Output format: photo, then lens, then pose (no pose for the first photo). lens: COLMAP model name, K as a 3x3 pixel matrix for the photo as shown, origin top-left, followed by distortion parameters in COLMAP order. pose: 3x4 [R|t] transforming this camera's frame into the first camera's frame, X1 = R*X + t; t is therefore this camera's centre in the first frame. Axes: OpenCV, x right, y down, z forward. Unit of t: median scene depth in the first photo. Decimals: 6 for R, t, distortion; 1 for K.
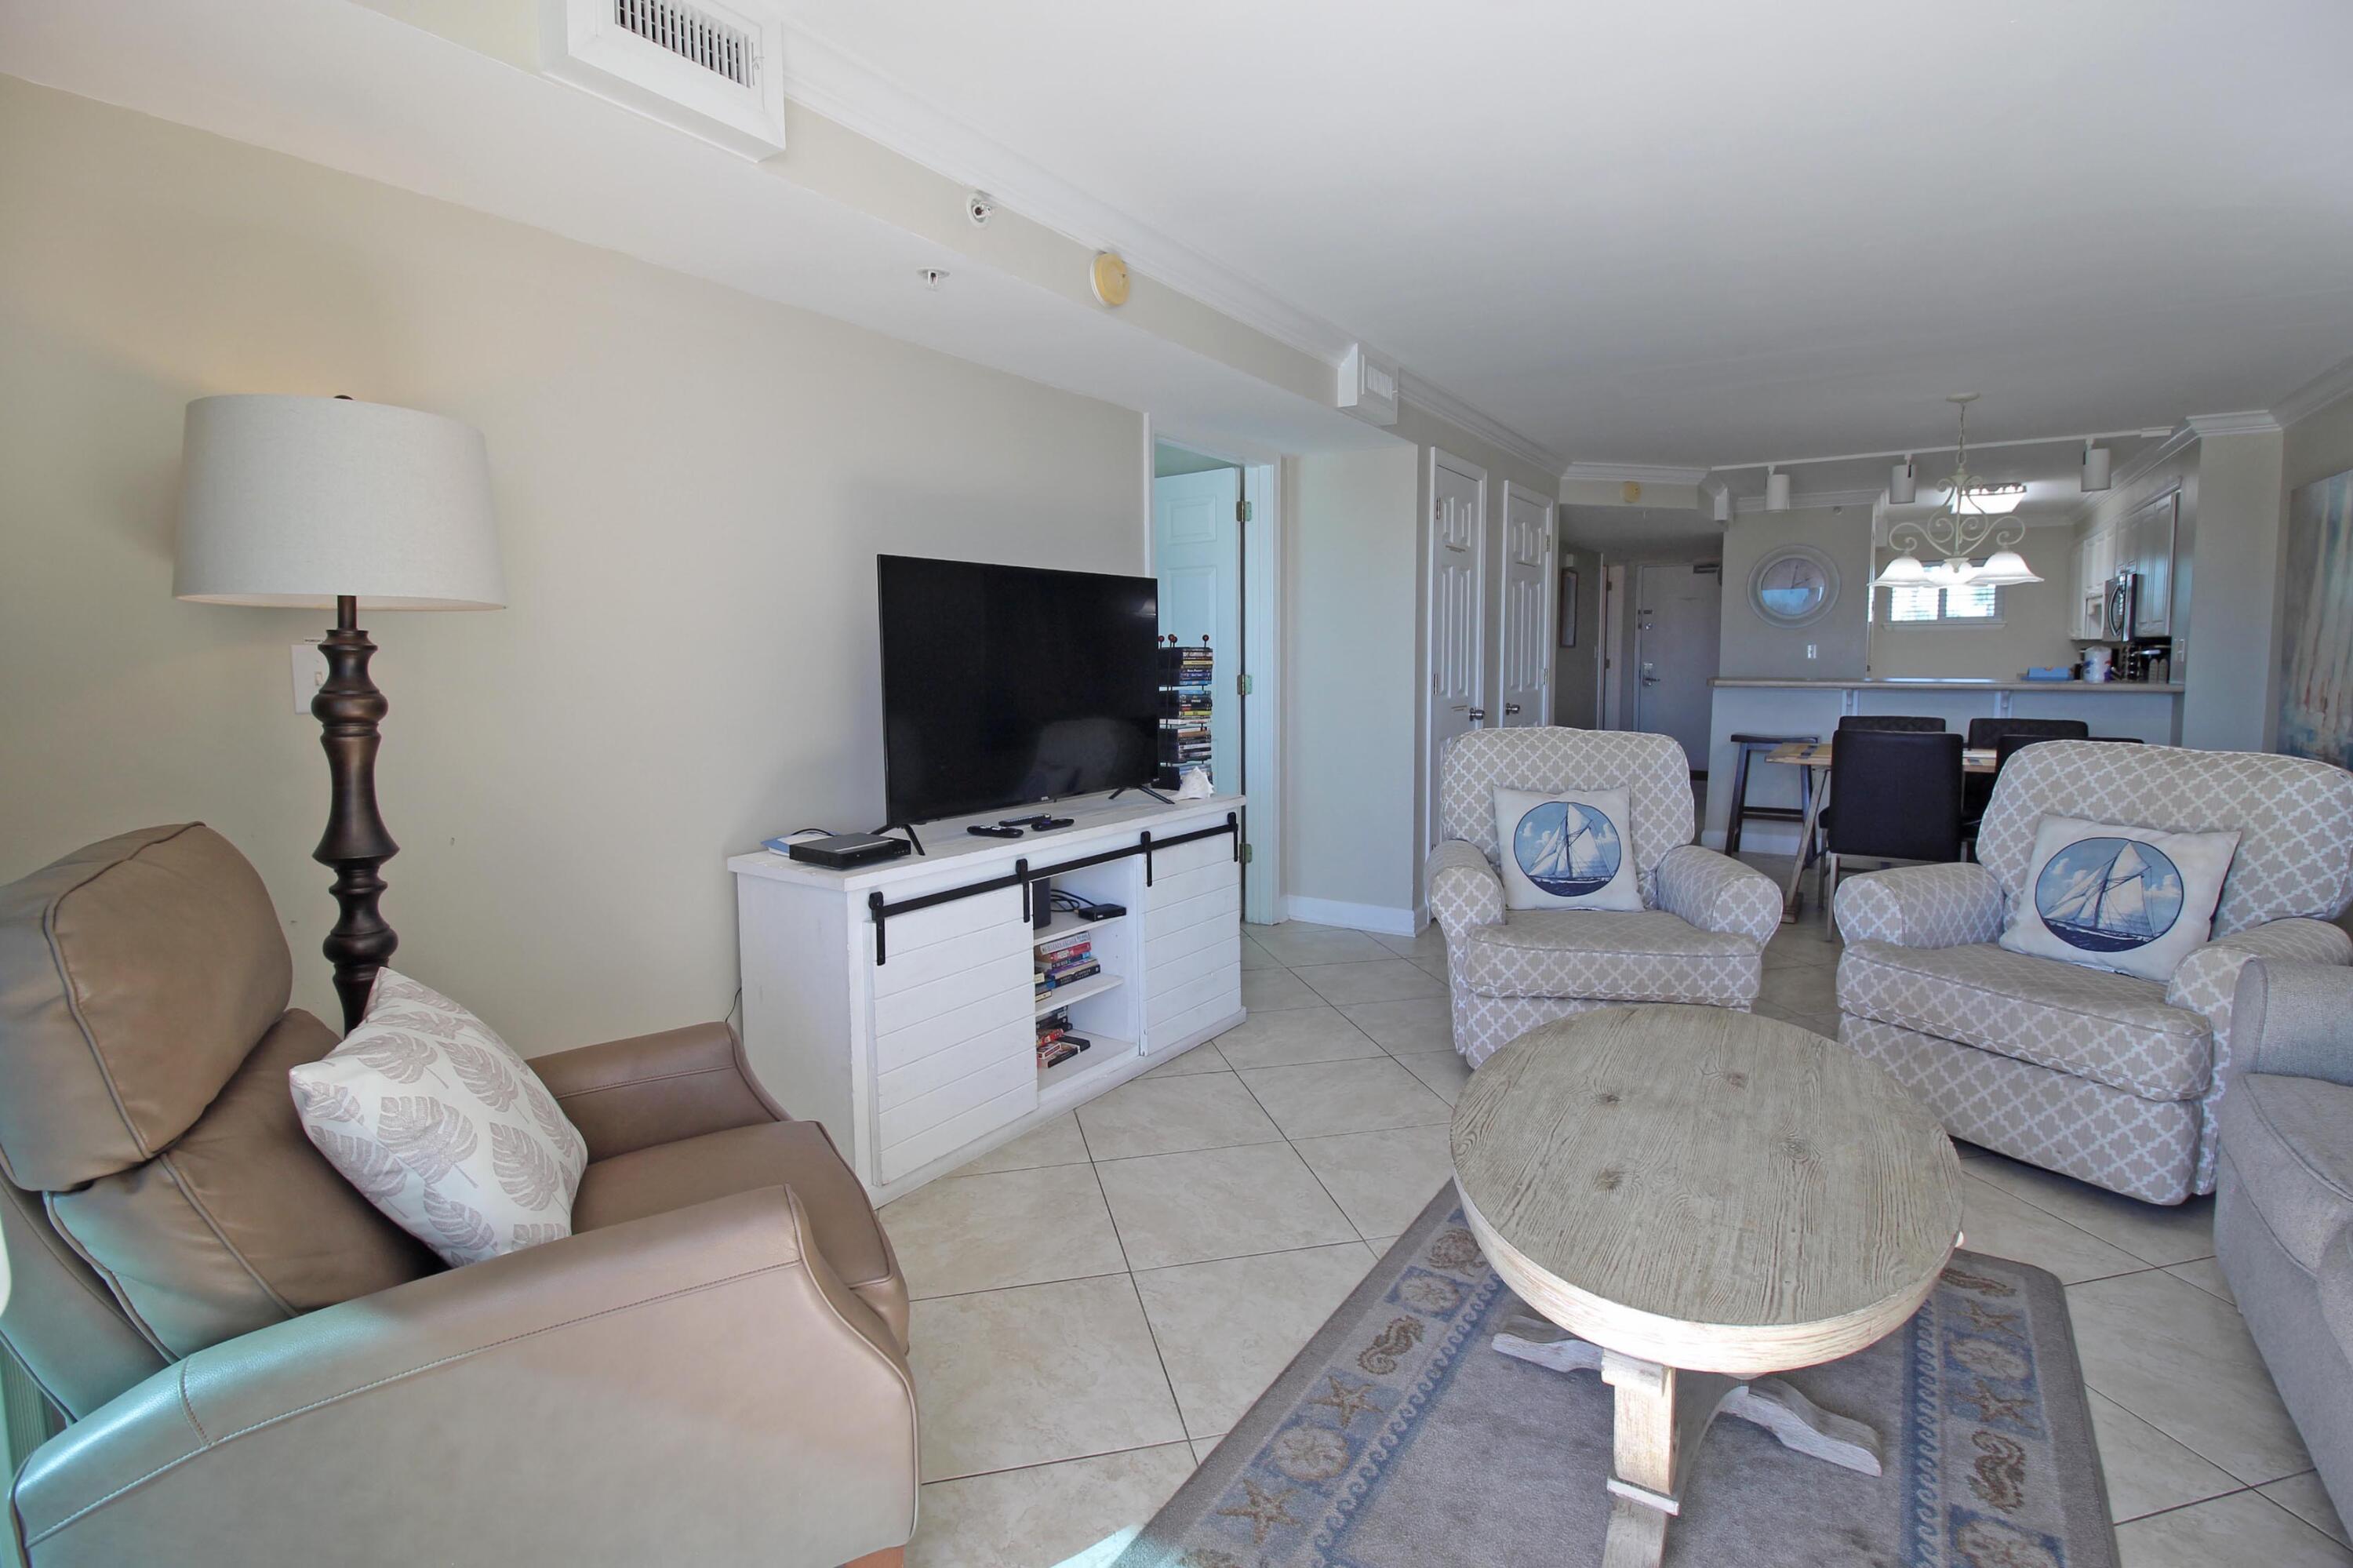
lens RADIAL K [[1130.1, 0, 1183.5], [0, 1130.1, 785.8], [0, 0, 1]] dist [-0.005620, -0.000816]
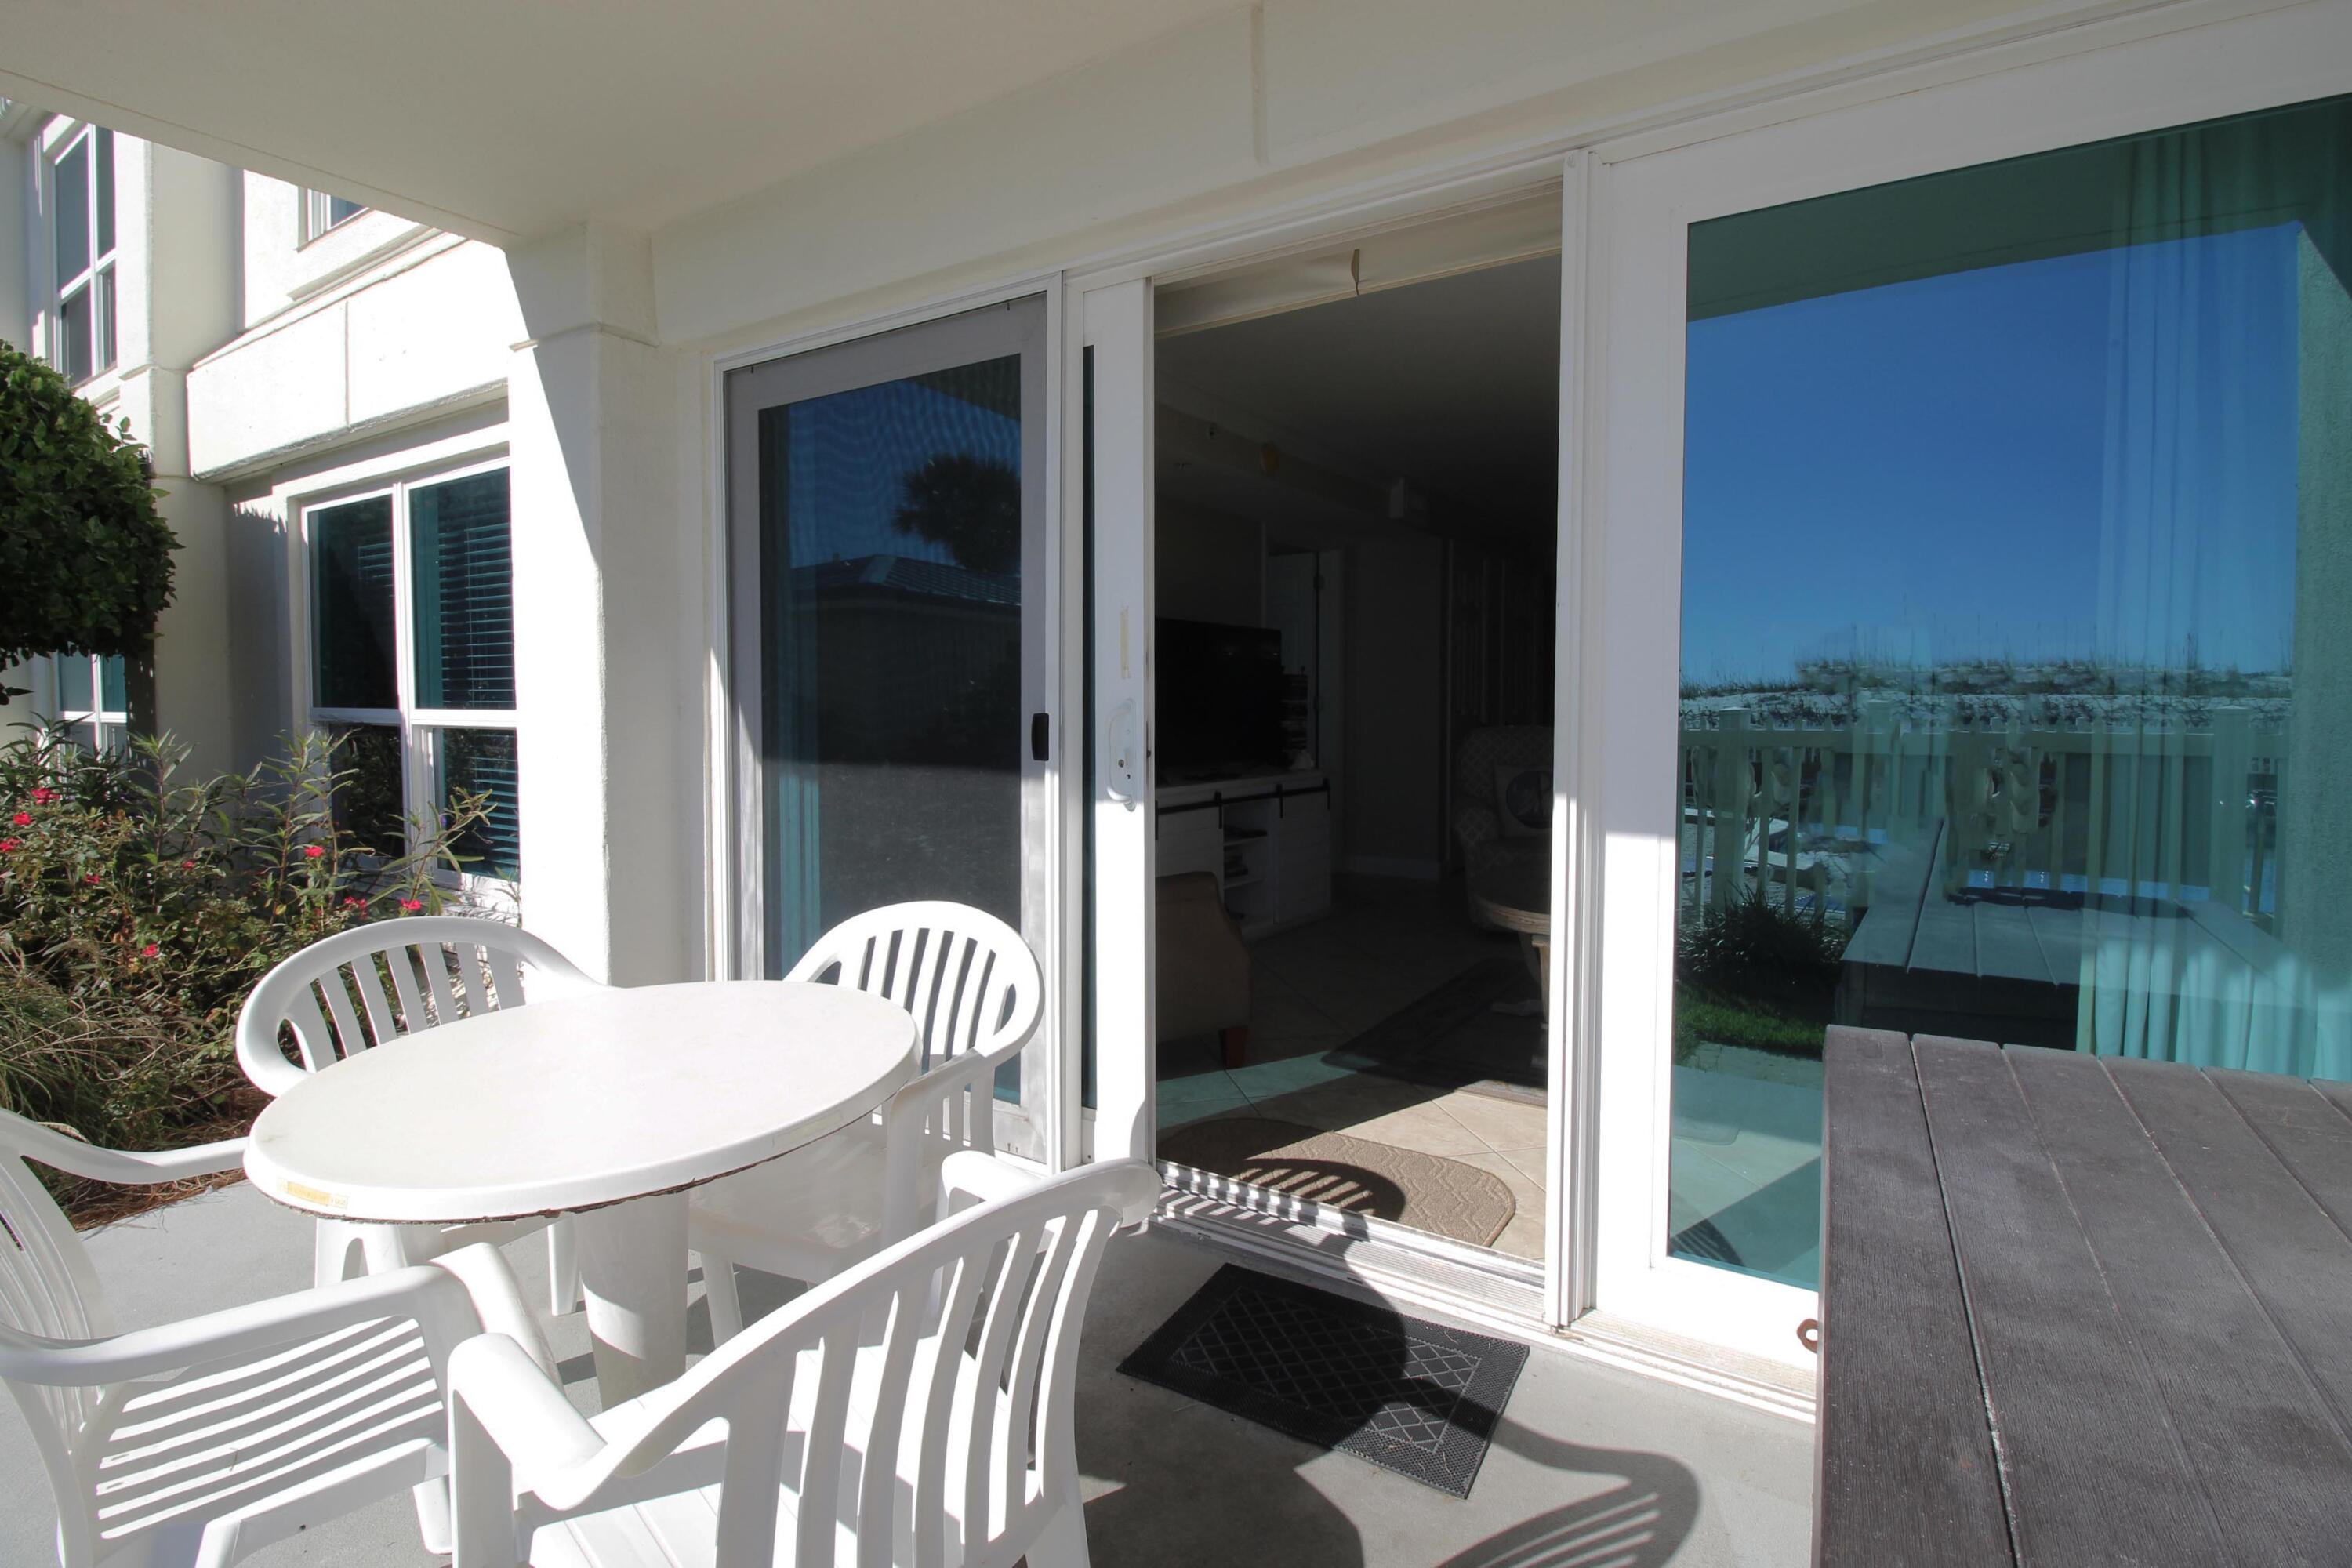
lens RADIAL K [[1129.6, 0, 1170.3], [0, 1129.6, 776.9], [0, 0, 1]] dist [-0.005620, -0.000816]
pose [[0.999815, 0.011756, -0.015206, -0.157926], [-0.012482, 0.998740, -0.048602, 0.105136], [0.014615, 0.048783, 0.998702, -0.601786]]
